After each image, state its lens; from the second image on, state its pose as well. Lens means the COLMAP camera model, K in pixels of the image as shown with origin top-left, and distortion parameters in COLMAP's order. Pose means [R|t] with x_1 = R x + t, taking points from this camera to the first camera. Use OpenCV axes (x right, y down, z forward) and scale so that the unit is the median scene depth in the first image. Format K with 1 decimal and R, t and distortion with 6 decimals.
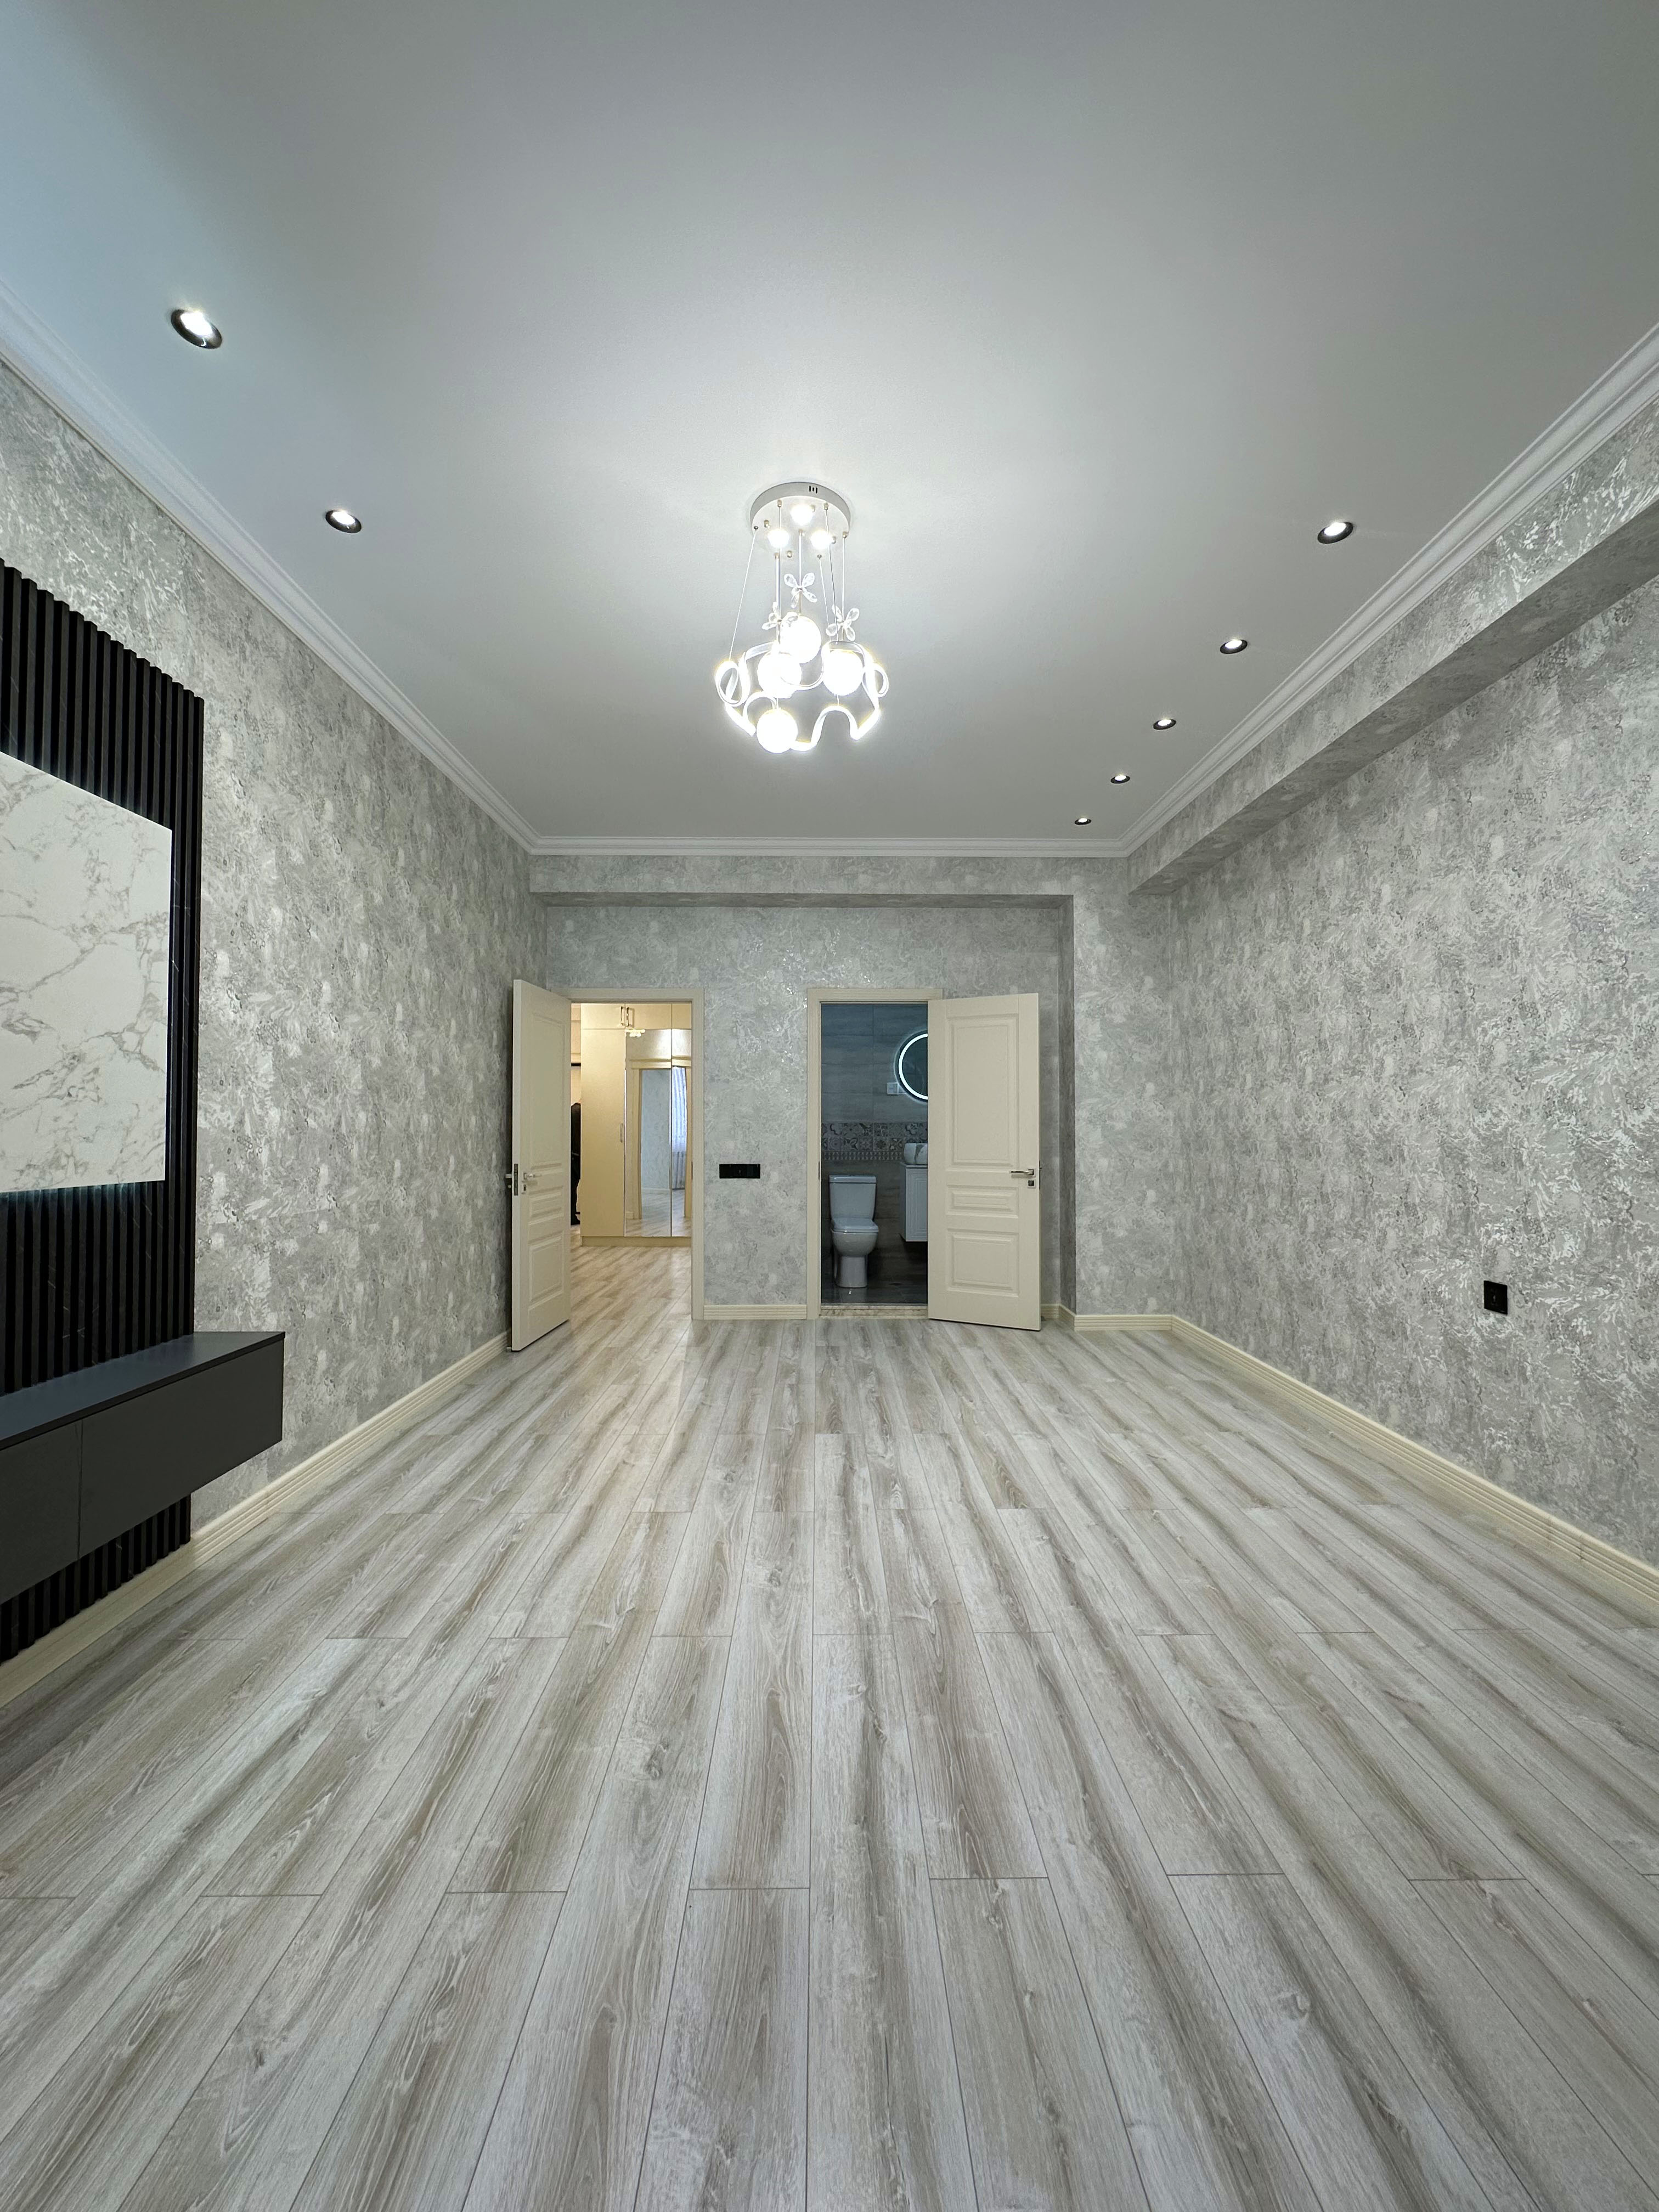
lens RADIAL K [[889.7, 0, 826.4], [0, 889.7, 1113.1], [0, 0, 1]] dist [-0.000309, 0.000145]
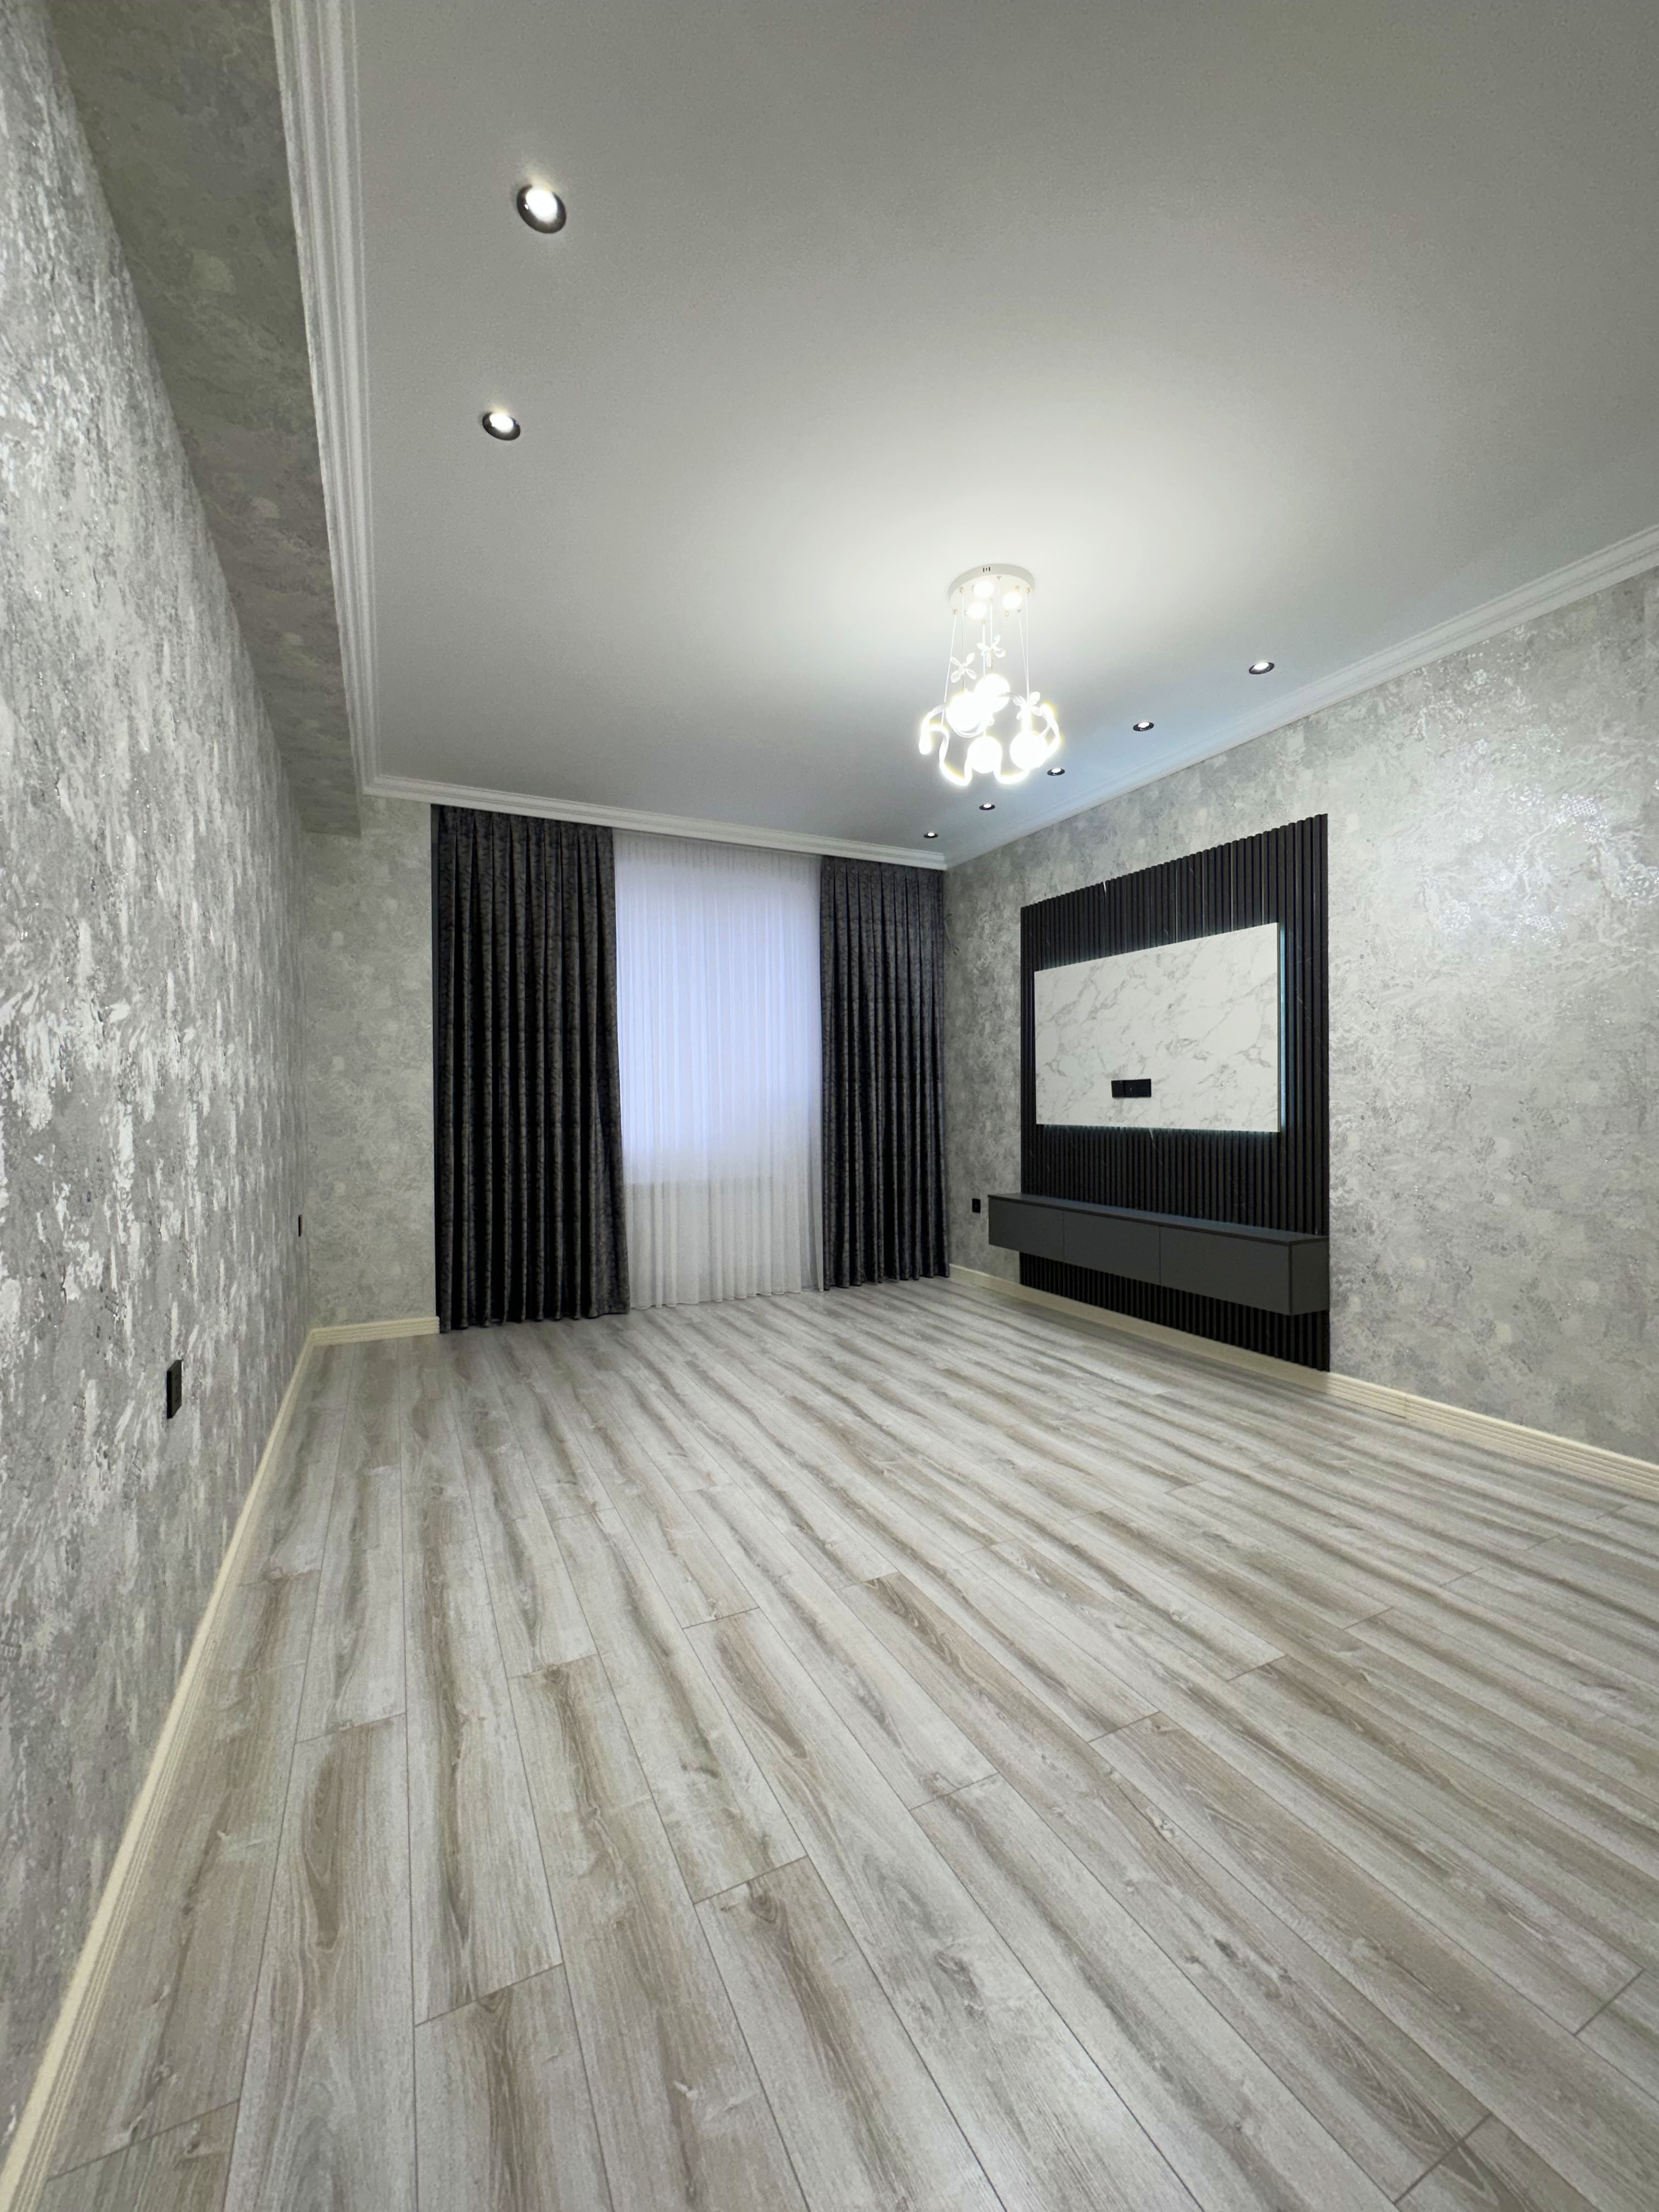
lens RADIAL K [[889.7, 0, 831.1], [0, 889.7, 1107.1], [0, 0, 1]] dist [-0.000309, 0.000145]
pose [[-0.900620, 0.008075, -0.434532, 0.616932], [0.013259, 0.999872, -0.008899, 0.025740], [0.434404, -0.013776, -0.900613, 1.766206]]
